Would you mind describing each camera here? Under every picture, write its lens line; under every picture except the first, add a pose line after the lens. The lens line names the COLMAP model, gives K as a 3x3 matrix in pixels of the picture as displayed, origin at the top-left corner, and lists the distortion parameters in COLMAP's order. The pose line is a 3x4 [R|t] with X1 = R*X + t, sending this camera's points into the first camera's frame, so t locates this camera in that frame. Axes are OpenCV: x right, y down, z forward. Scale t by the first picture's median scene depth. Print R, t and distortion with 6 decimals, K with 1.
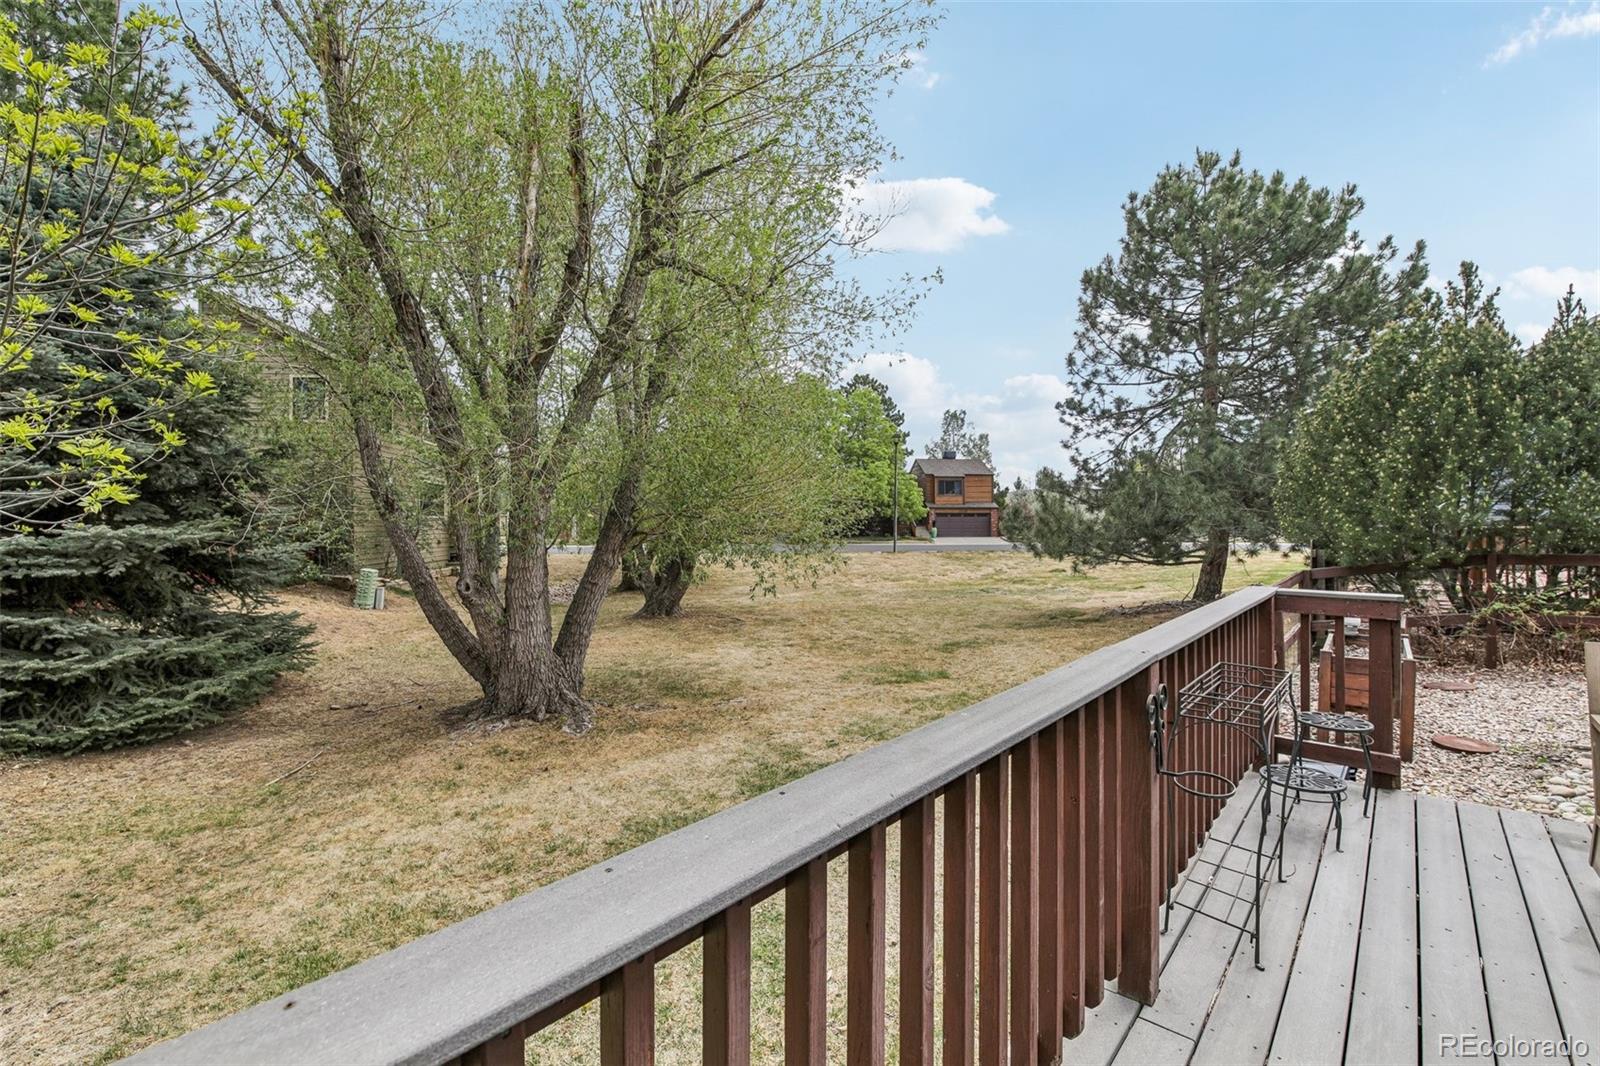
lens RADIAL K [[701.2, 0, 797.7], [0, 701.2, 516.4], [0, 0, 1]] dist [-0.020065, -0.000608]
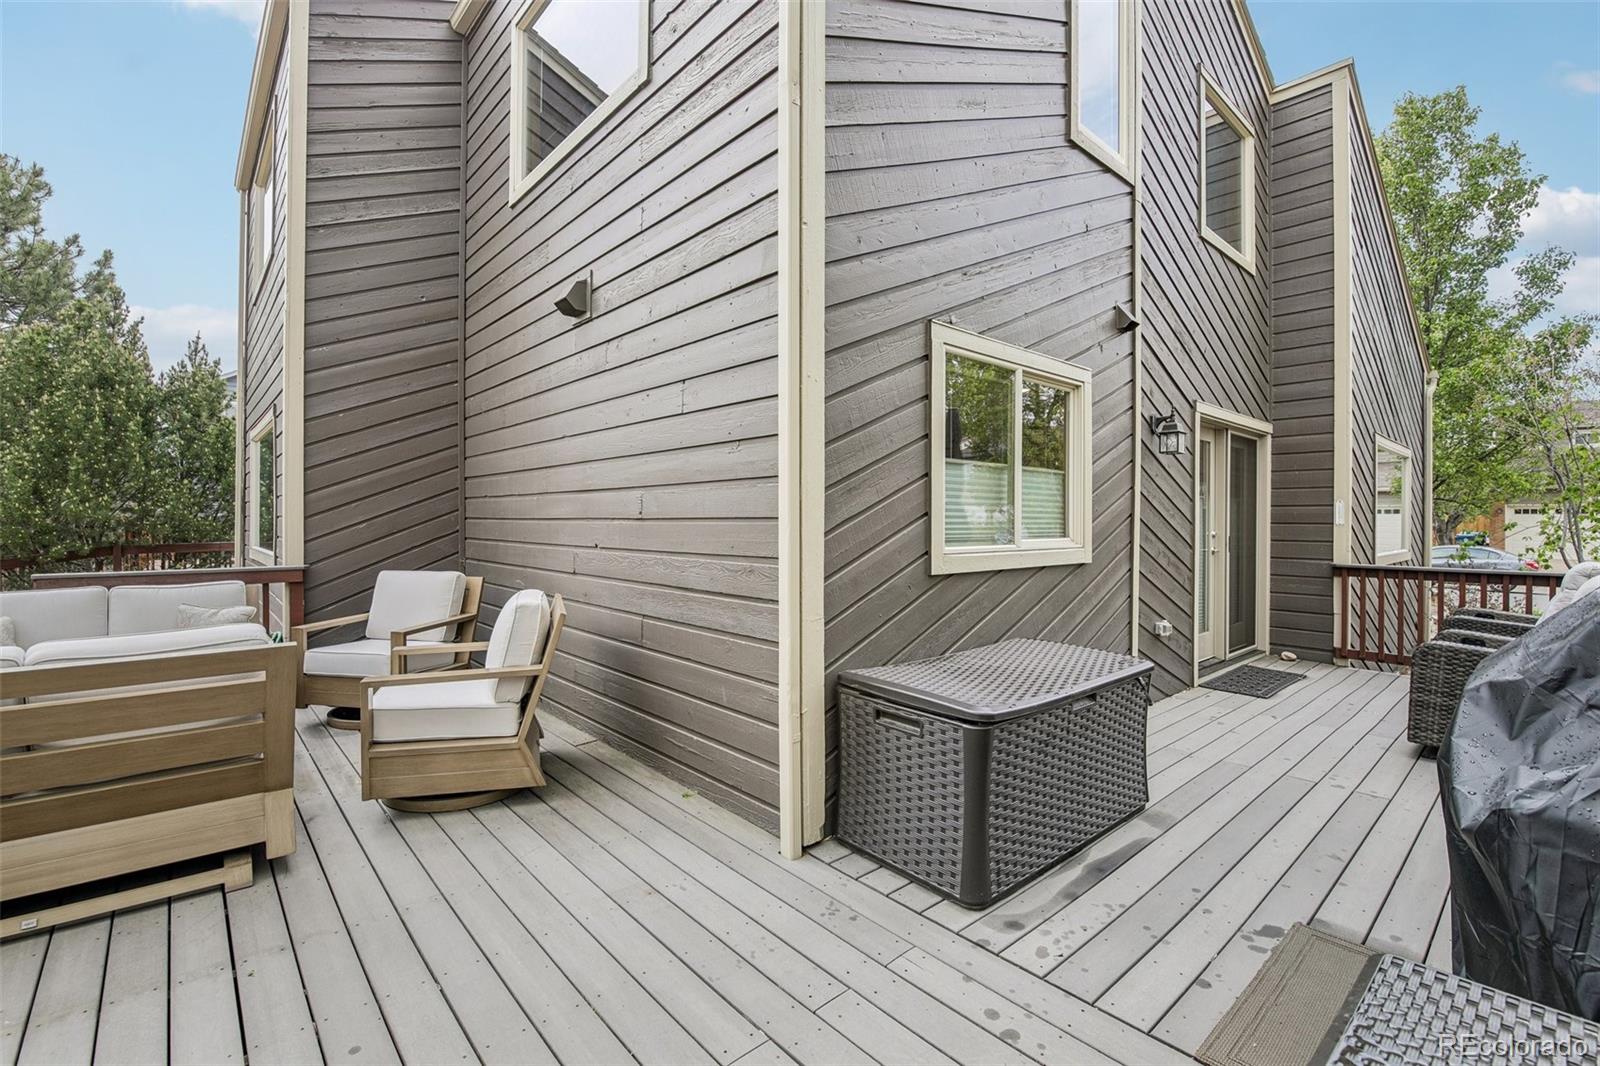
lens RADIAL K [[701.2, 0, 797.7], [0, 701.2, 516.4], [0, 0, 1]] dist [-0.020065, -0.000608]
pose [[0.121842, 0.005158, 0.992536, -0.001496], [-0.010277, 0.999939, -0.003934, -0.000984], [-0.992496, -0.009721, 0.121887, -0.150774]]
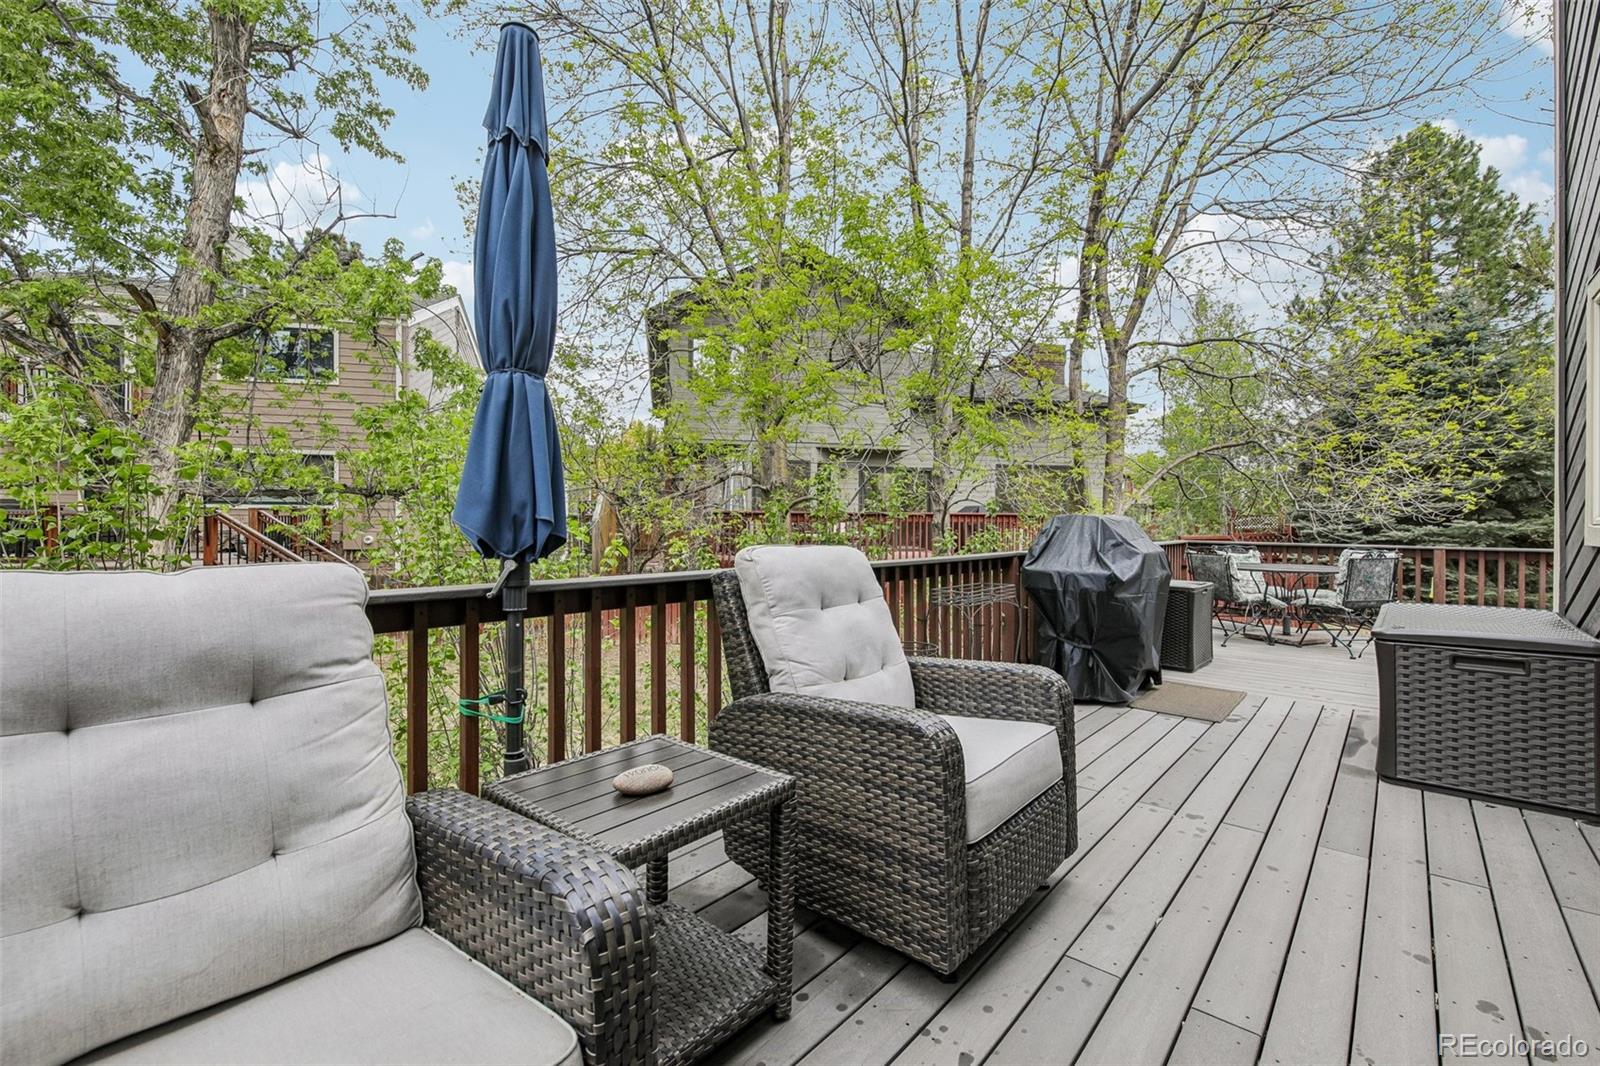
lens RADIAL K [[685.3, 0, 791.5], [0, 685.3, 525.1], [0, 0, 1]] dist [0.001098, 0.000085]
pose [[-0.006826, 0.005412, -0.999962, 0.399184], [-0.003343, 0.999980, 0.005435, 0.008734], [0.999971, 0.003380, -0.006808, -0.387743]]
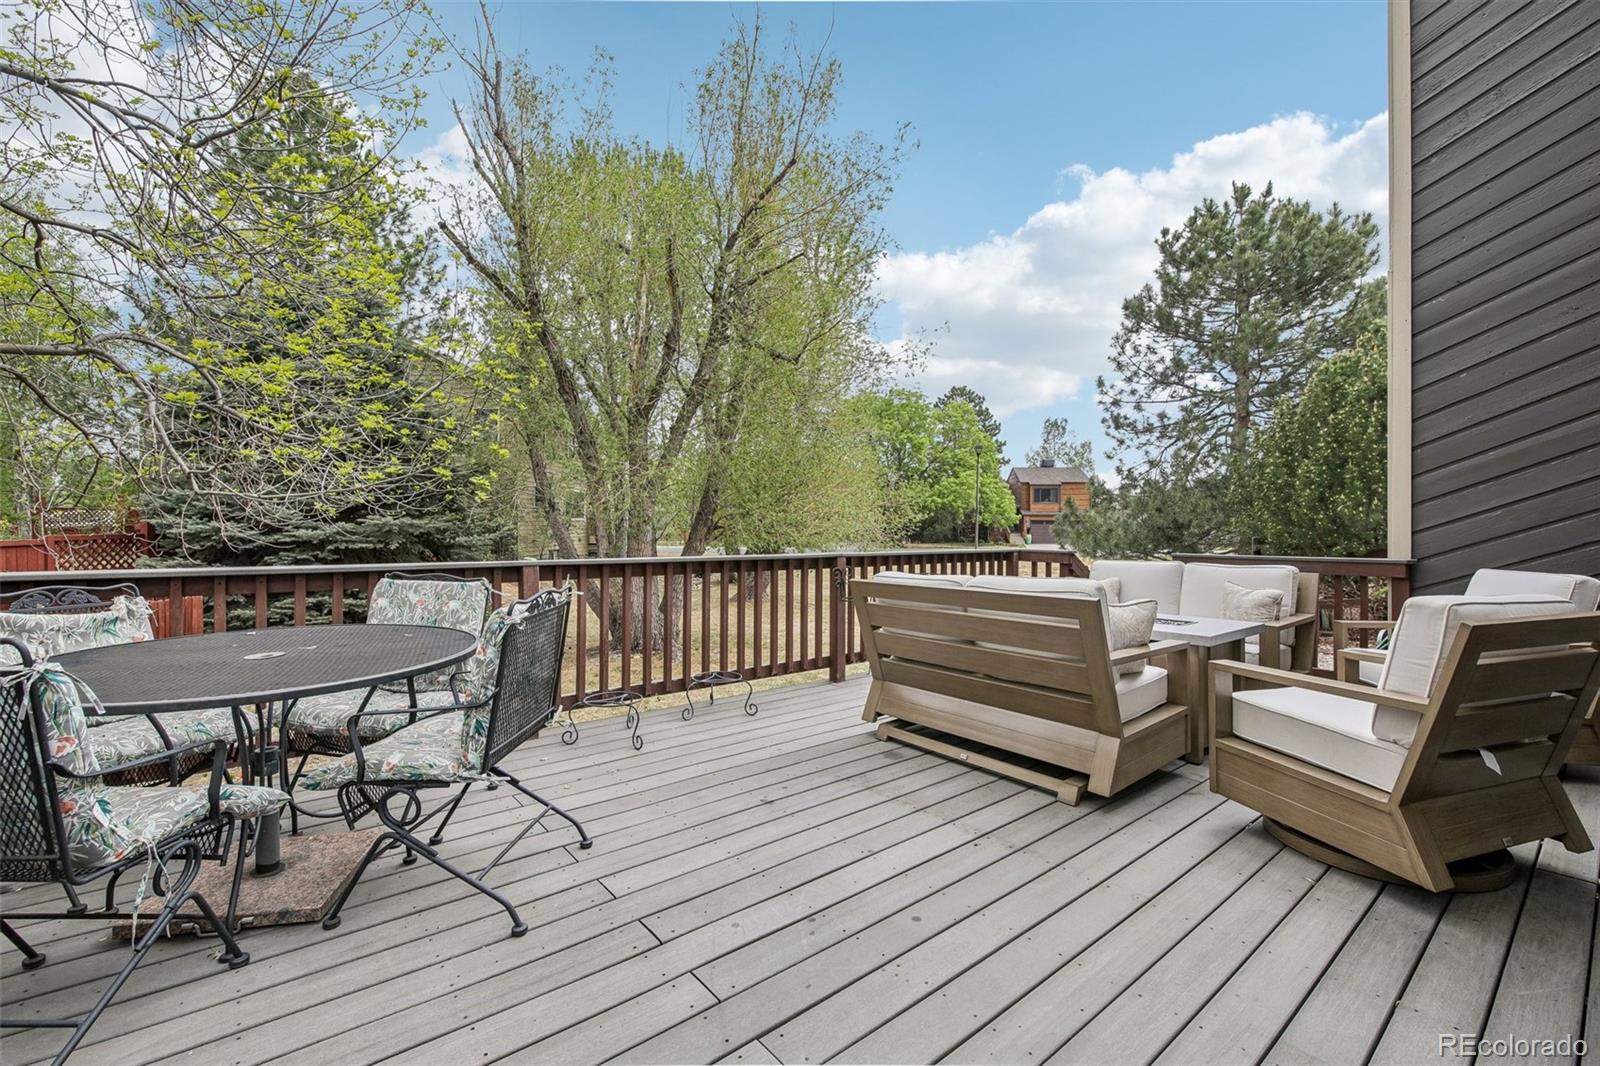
lens RADIAL K [[685.3, 0, 791.5], [0, 685.3, 525.1], [0, 0, 1]] dist [0.001098, 0.000085]
pose [[0.985478, 0.006650, -0.169673, 0.091580], [-0.006385, 0.999977, 0.002112, 0.009840], [0.169683, -0.000998, 0.985498, -0.195757]]
